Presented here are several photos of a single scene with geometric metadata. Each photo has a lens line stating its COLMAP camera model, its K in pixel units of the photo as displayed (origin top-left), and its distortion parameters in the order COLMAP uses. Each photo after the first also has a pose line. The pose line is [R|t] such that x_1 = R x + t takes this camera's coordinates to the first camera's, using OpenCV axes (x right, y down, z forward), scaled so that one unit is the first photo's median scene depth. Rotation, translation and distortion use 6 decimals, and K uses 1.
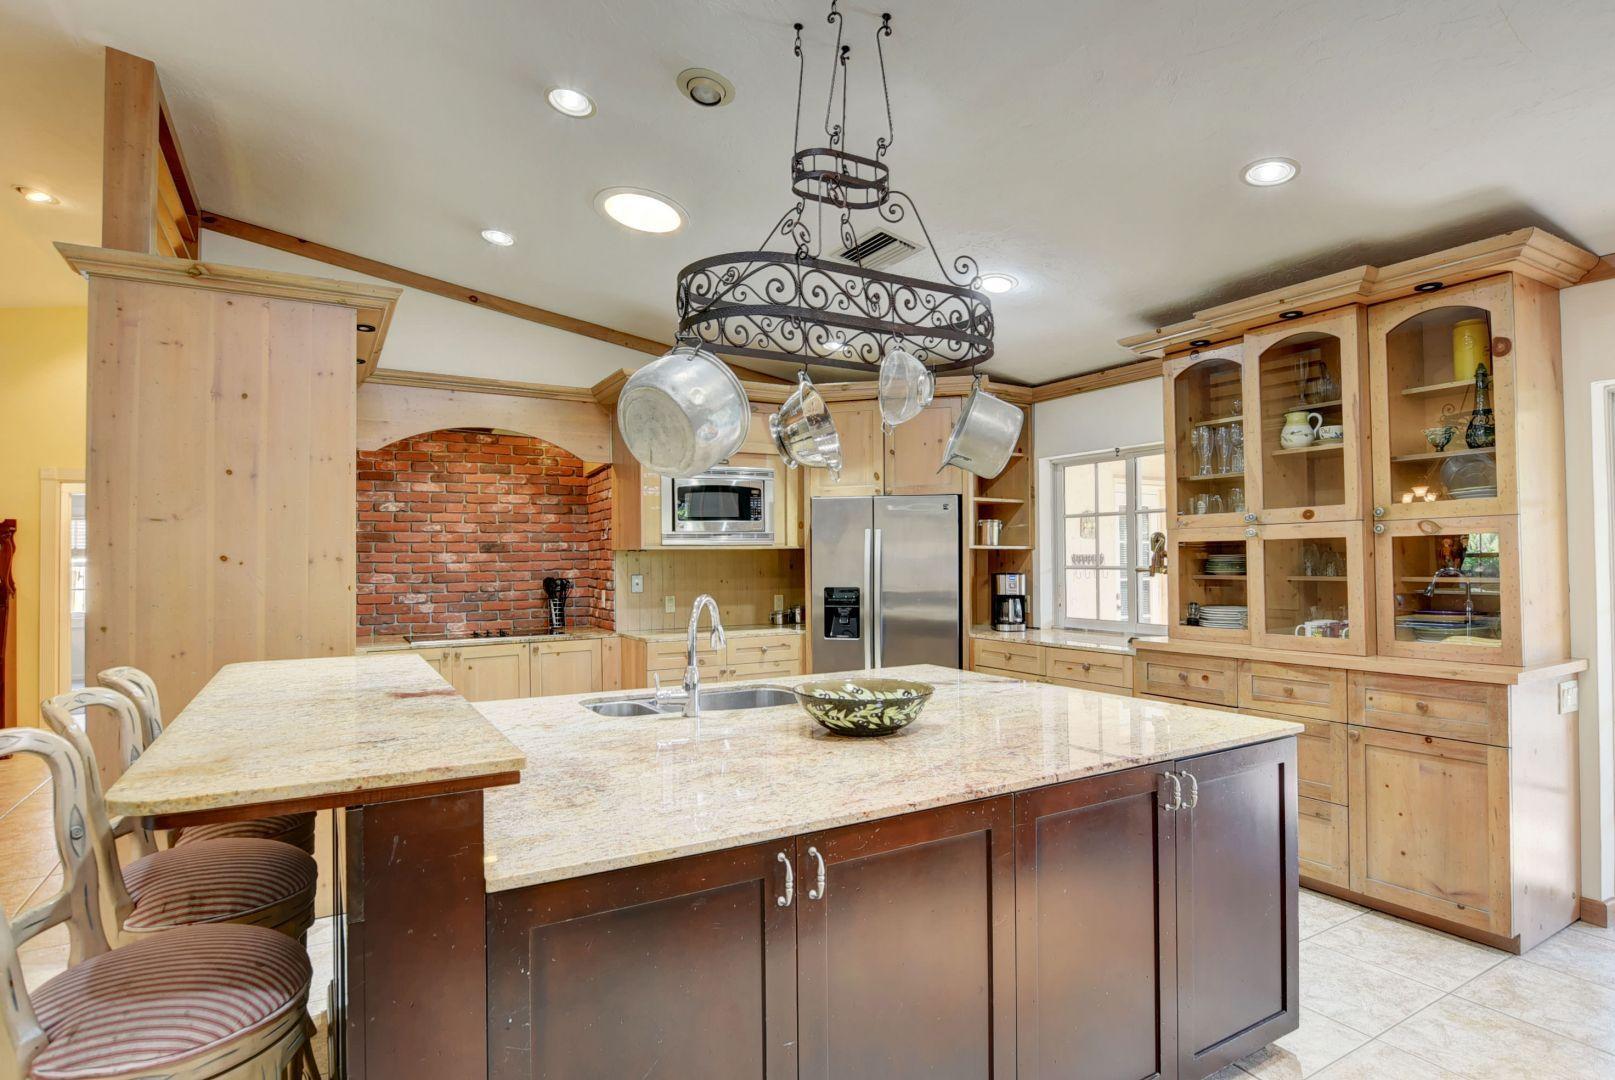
lens RADIAL K [[826.6, 0, 802.7], [0, 826.6, 542.3], [0, 0, 1]] dist [-0.018788, 0.002615]
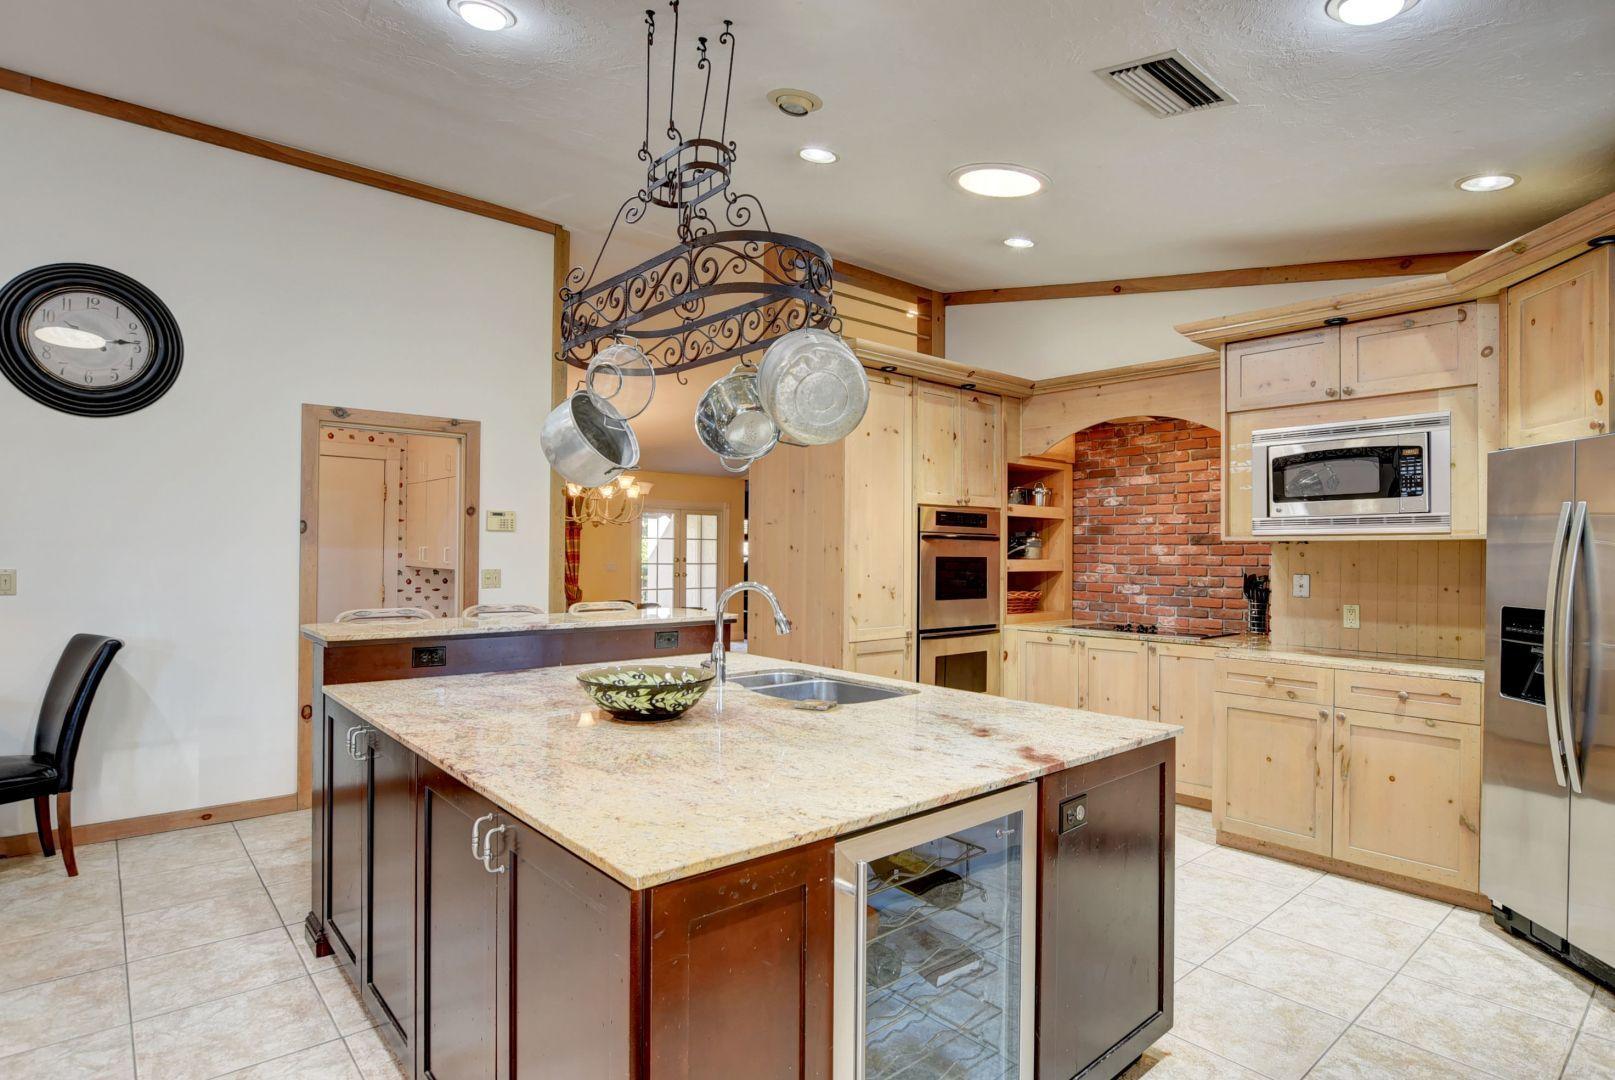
lens RADIAL K [[826.6, 0, 816.1], [0, 826.6, 546.9], [0, 0, 1]] dist [-0.018788, 0.002615]
pose [[0.208937, 0.005433, -0.977914, 0.465630], [0.008342, 0.999938, 0.007337, 0.004549], [0.977893, -0.009691, 0.208879, 0.406231]]
